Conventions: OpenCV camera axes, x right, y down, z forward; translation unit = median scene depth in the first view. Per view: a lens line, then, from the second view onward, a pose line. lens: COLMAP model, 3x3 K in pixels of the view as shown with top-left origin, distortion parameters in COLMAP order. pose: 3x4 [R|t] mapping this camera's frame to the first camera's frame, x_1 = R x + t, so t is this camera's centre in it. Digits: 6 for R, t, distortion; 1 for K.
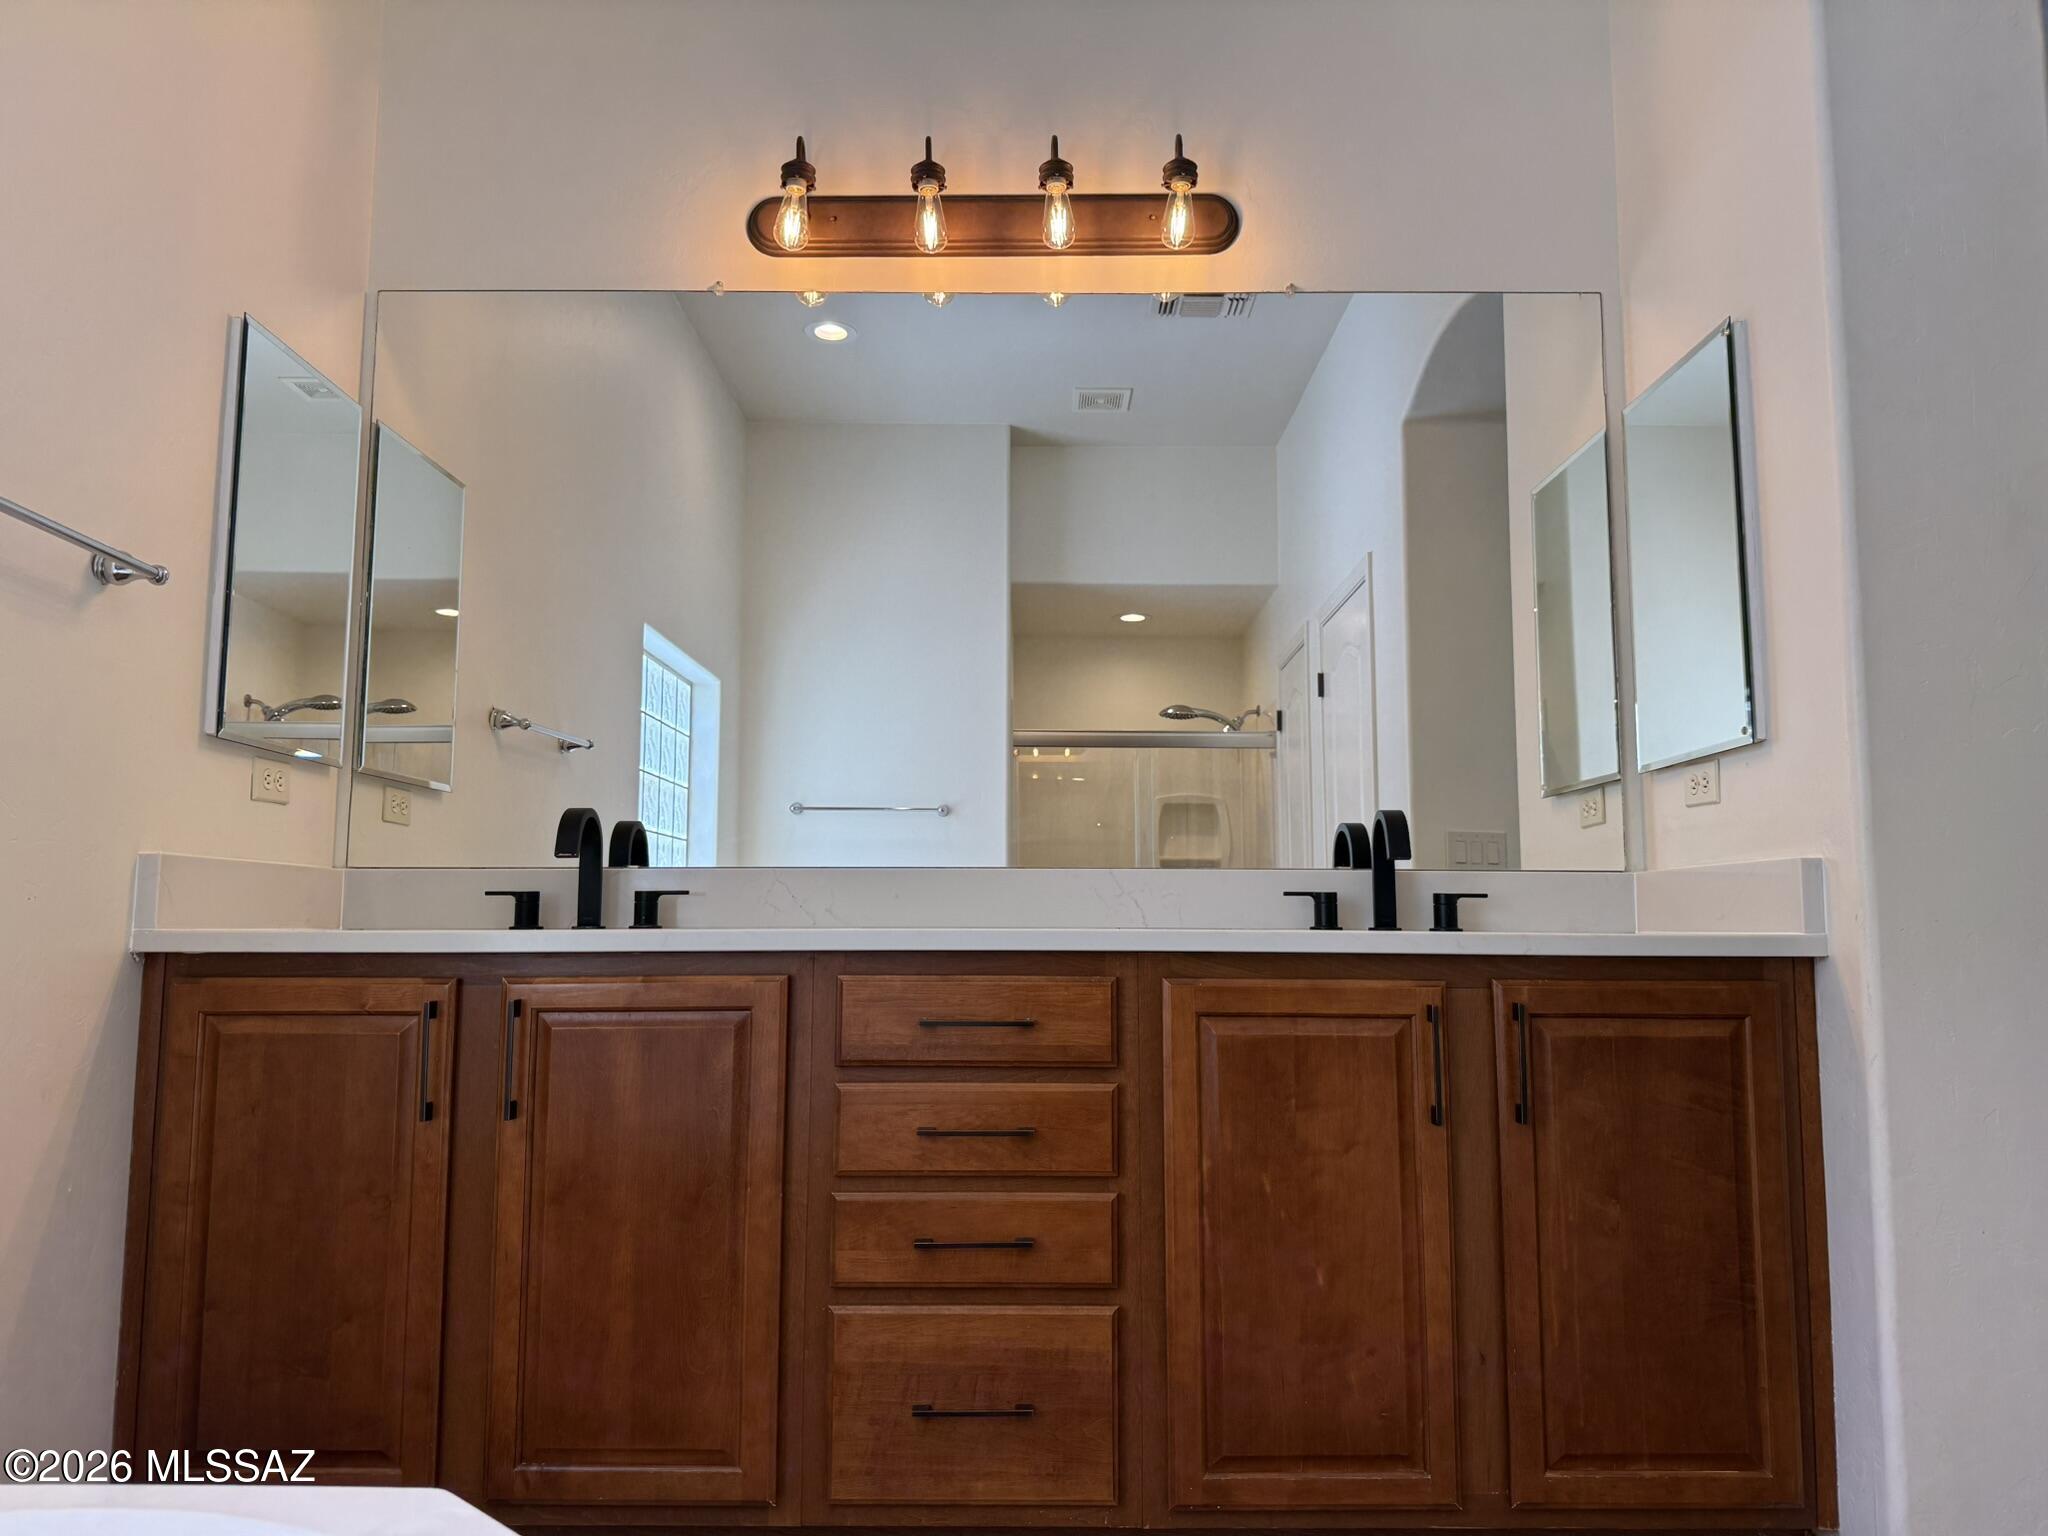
lens RADIAL K [[1430.8, 0, 1024.0], [0, 1430.8, 768.0], [0, 0, 1]] dist [0.094485, -0.162205]
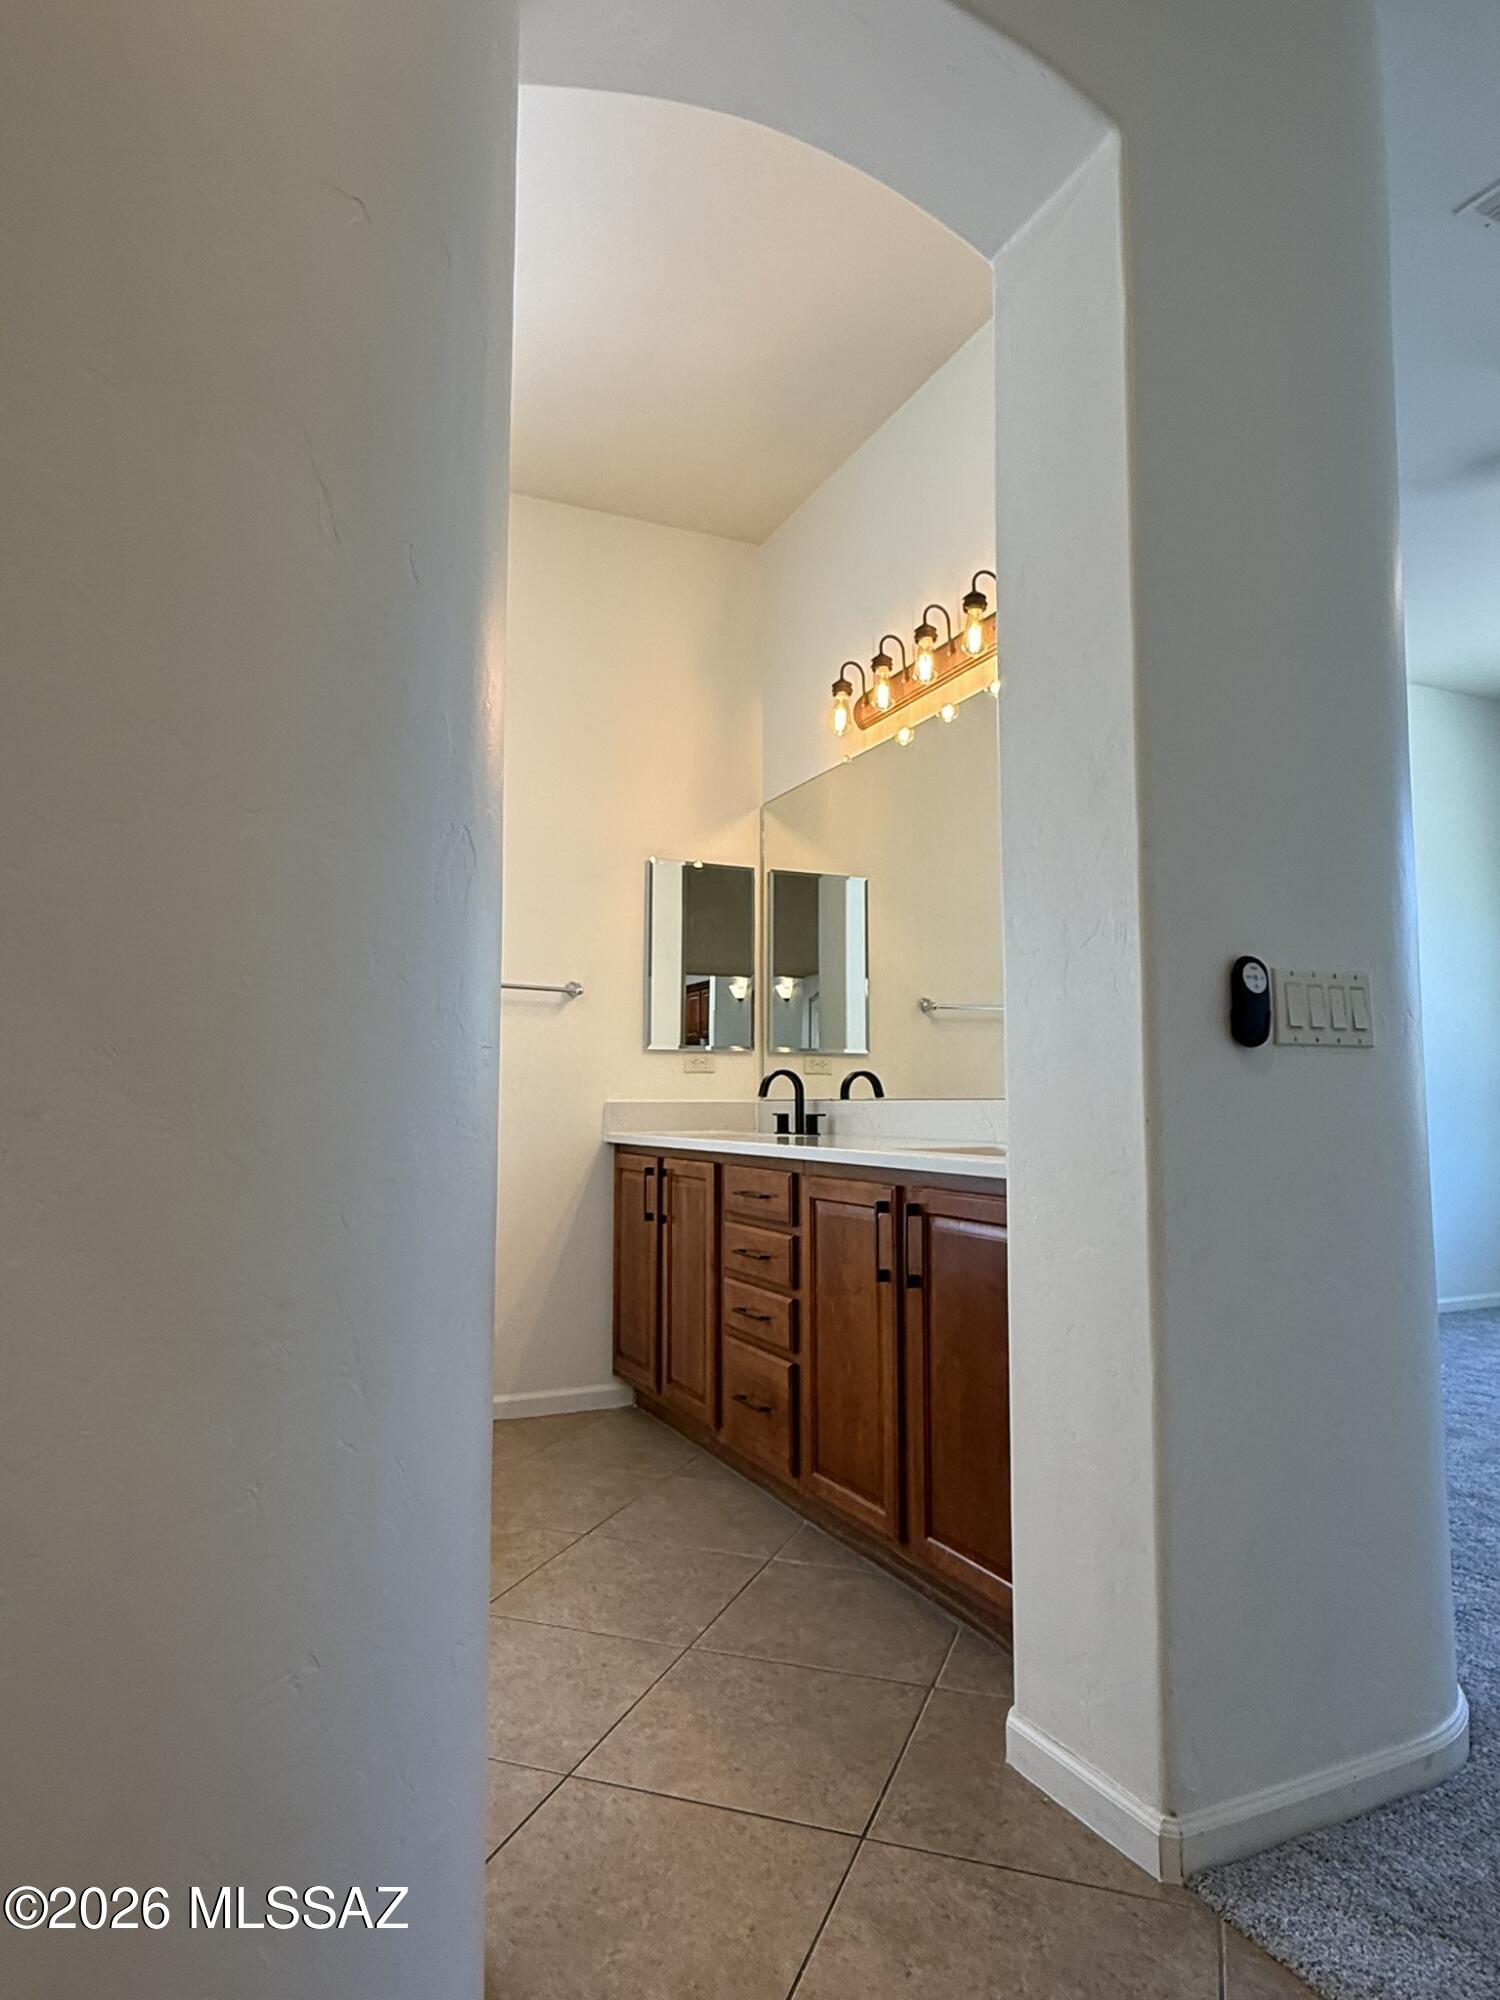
lens RADIAL K [[1201.3, 0, 750.0], [0, 1201.3, 1000.0], [0, 0, 1]] dist [0.001412, 0.000241]
pose [[0.428315, -0.080840, -0.900006, 1.353338], [0.091429, 0.994756, -0.045839, 0.003317], [0.898992, -0.062653, 0.433460, 0.361896]]
